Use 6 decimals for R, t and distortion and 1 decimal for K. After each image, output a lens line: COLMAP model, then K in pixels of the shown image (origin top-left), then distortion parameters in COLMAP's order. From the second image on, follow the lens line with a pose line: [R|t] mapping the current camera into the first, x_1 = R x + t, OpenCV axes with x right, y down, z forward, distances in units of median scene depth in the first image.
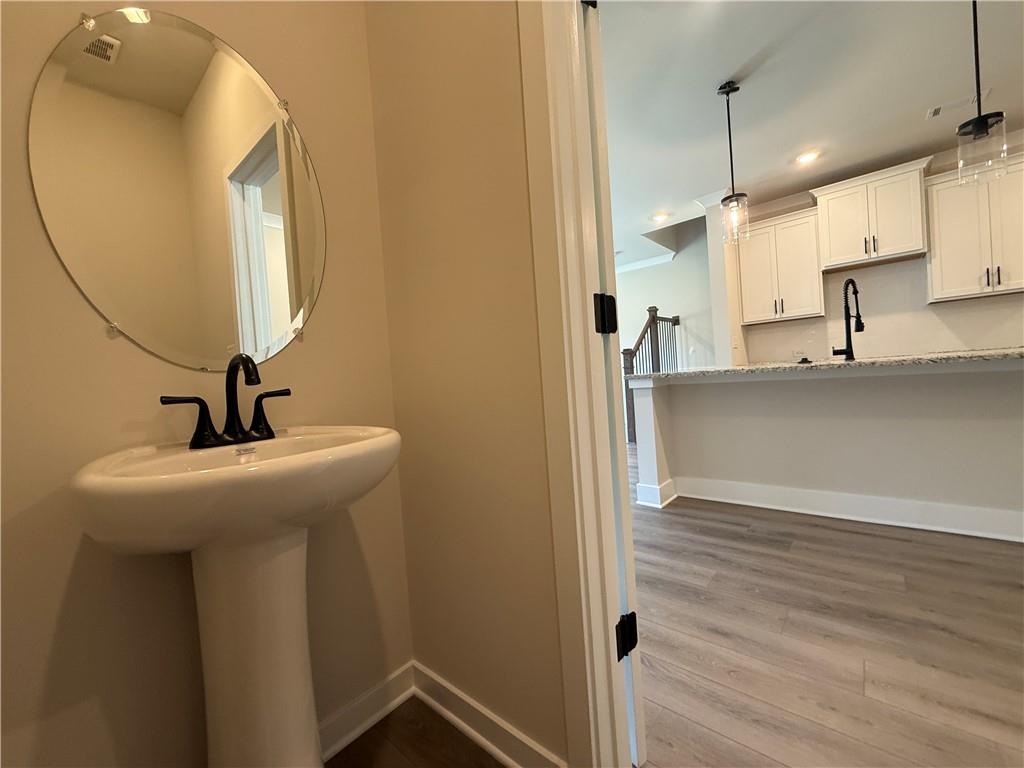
lens RADIAL K [[411.0, 0, 508.5], [0, 411.0, 384.7], [0, 0, 1]] dist [0.001752, 0.000067]
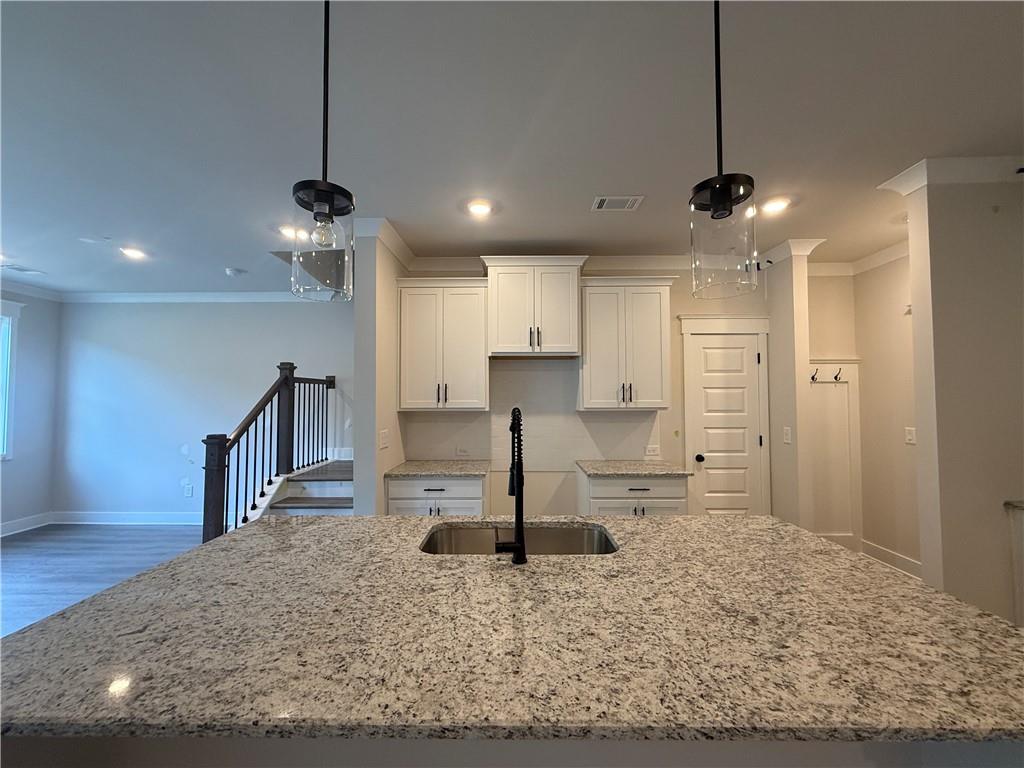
lens RADIAL K [[411.0, 0, 508.5], [0, 411.0, 384.7], [0, 0, 1]] dist [0.001752, 0.000067]
pose [[0.761835, 0.092279, 0.641164, 0.300080], [-0.040139, 0.994624, -0.095458, -0.157588], [-0.646526, 0.046988, 0.761444, 0.390989]]
